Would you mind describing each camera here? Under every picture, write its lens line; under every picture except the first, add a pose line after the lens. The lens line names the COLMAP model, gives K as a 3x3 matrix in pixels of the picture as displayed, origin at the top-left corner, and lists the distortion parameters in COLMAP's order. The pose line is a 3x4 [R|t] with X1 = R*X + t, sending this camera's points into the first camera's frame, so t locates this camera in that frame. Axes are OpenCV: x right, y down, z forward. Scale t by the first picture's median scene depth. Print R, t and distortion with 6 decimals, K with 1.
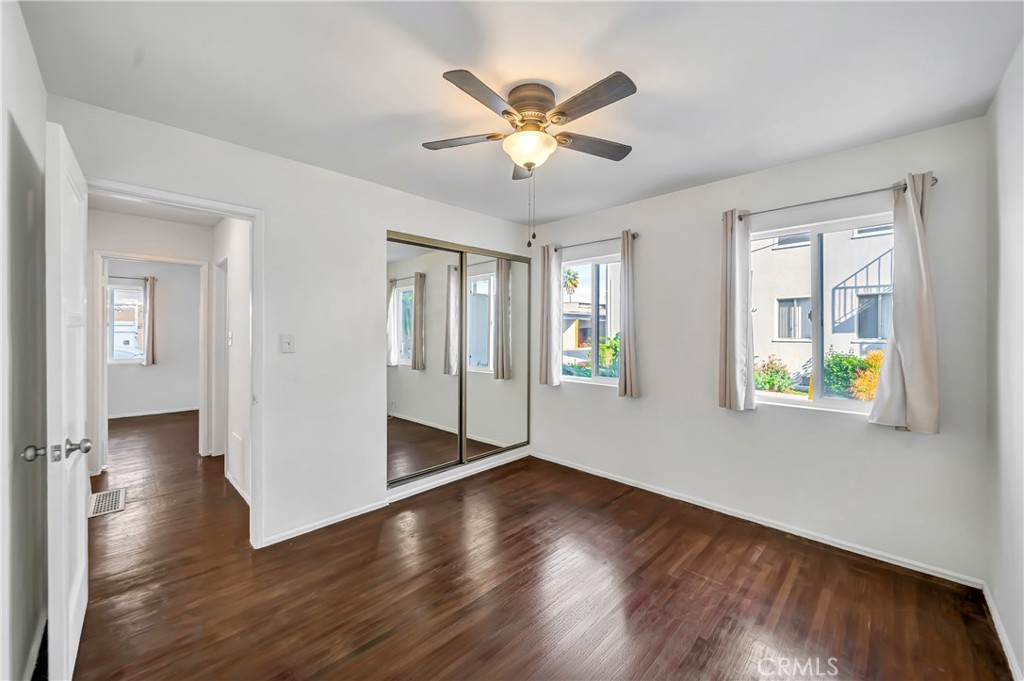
lens RADIAL K [[394.8, 0, 511.6], [0, 394.8, 332.6], [0, 0, 1]] dist [0.000988, 0.000415]
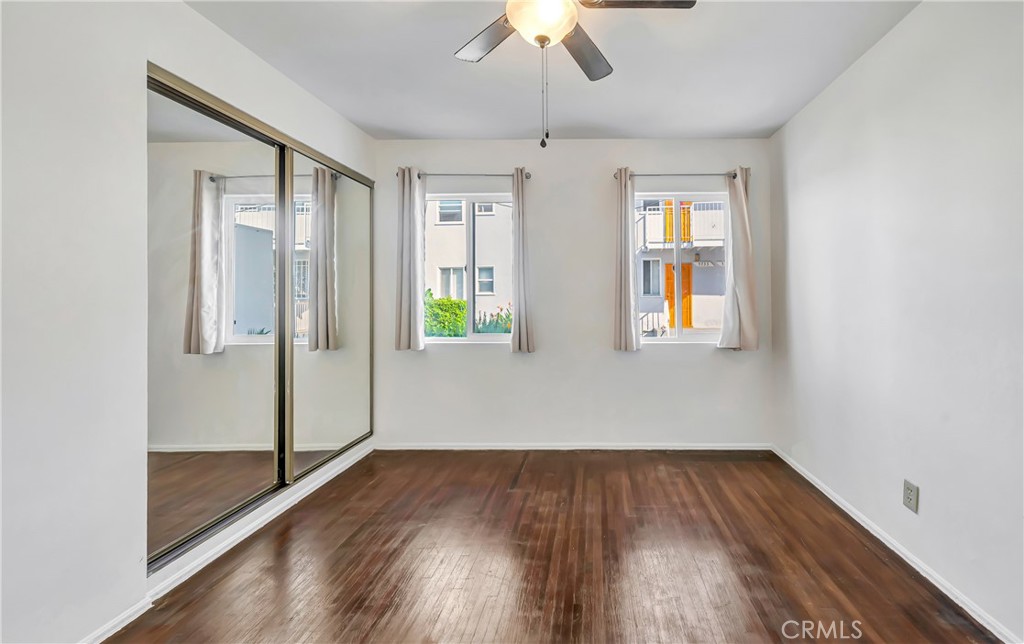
lens RADIAL K [[415.4, 0, 591.9], [0, 415.4, 301.2], [0, 0, 1]] dist [-0.002070, -0.000069]
pose [[0.714790, -0.006091, 0.699313, -0.217332], [0.006843, 0.999975, 0.001715, 0.038104], [-0.699306, 0.003560, 0.714814, 0.175726]]
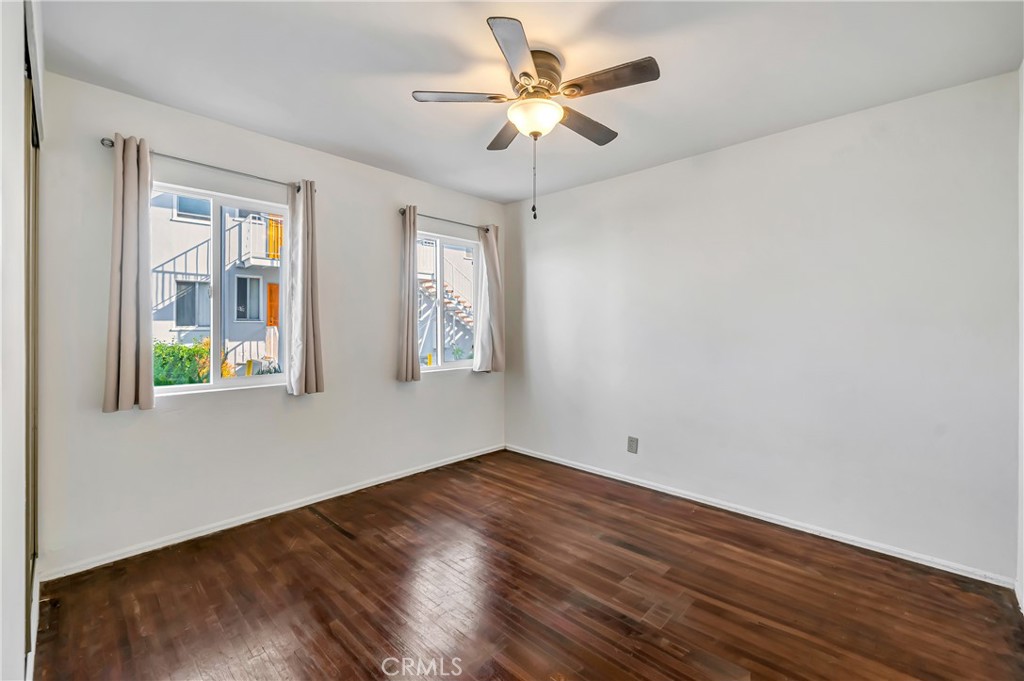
lens RADIAL K [[429.2, 0, 522.0], [0, 429.2, 325.2], [0, 0, 1]] dist [0.001784, 0.000063]
pose [[-0.025783, -0.003966, 0.999660, -0.483657], [0.000088, 0.999992, 0.003970, 0.019910], [-0.999668, 0.000190, -0.025783, 0.504952]]
